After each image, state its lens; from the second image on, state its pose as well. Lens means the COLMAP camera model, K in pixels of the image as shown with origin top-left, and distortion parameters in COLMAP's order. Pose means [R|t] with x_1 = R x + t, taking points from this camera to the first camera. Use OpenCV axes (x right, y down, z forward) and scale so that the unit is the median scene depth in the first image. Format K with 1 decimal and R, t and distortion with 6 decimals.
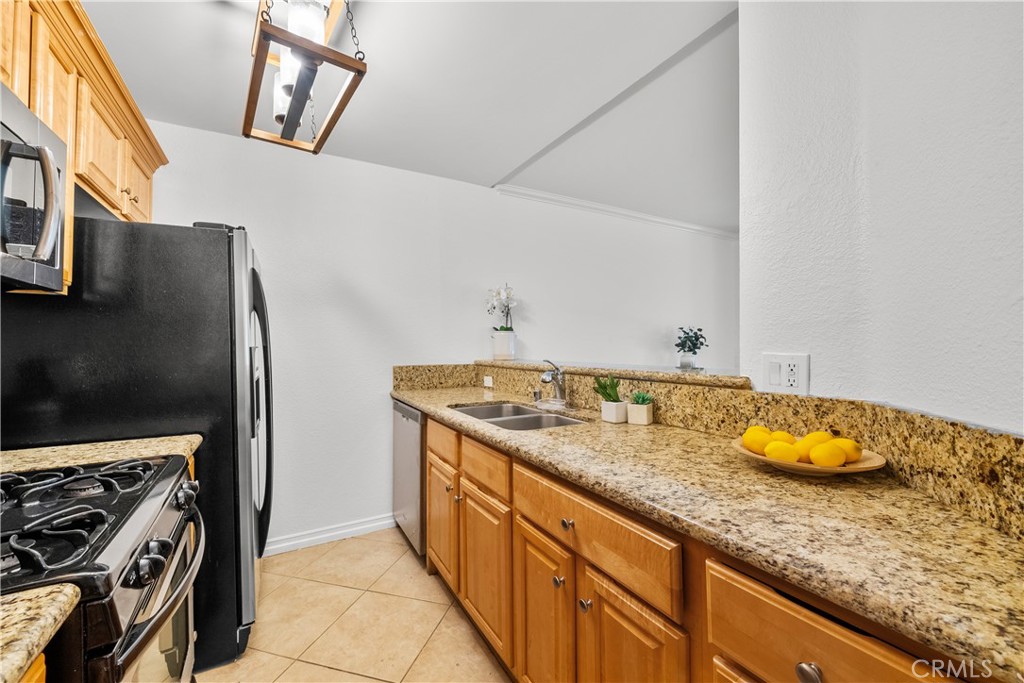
lens RADIAL K [[410.4, 0, 514.0], [0, 410.4, 341.4], [0, 0, 1]] dist [-0.000918, -0.000031]
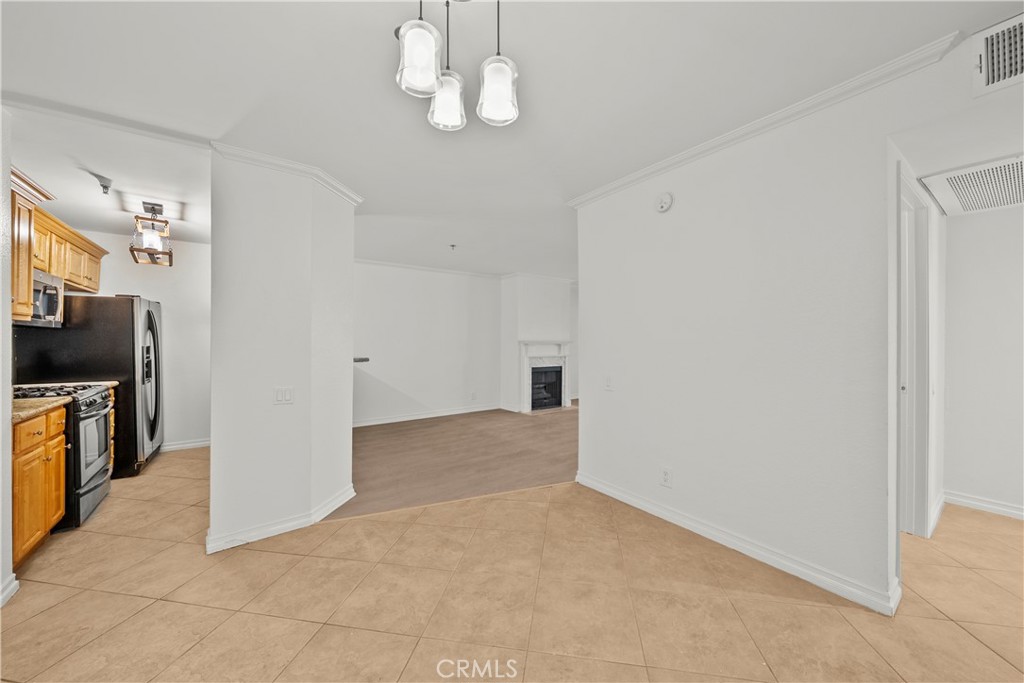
lens RADIAL K [[381.8, 0, 515.6], [0, 381.8, 339.2], [0, 0, 1]] dist [-0.002524, -0.000260]
pose [[0.996182, 0.003671, 0.087227, 1.473732], [-0.003586, 0.999993, -0.001132, -0.033373], [-0.087231, 0.000815, 0.996188, -1.547540]]
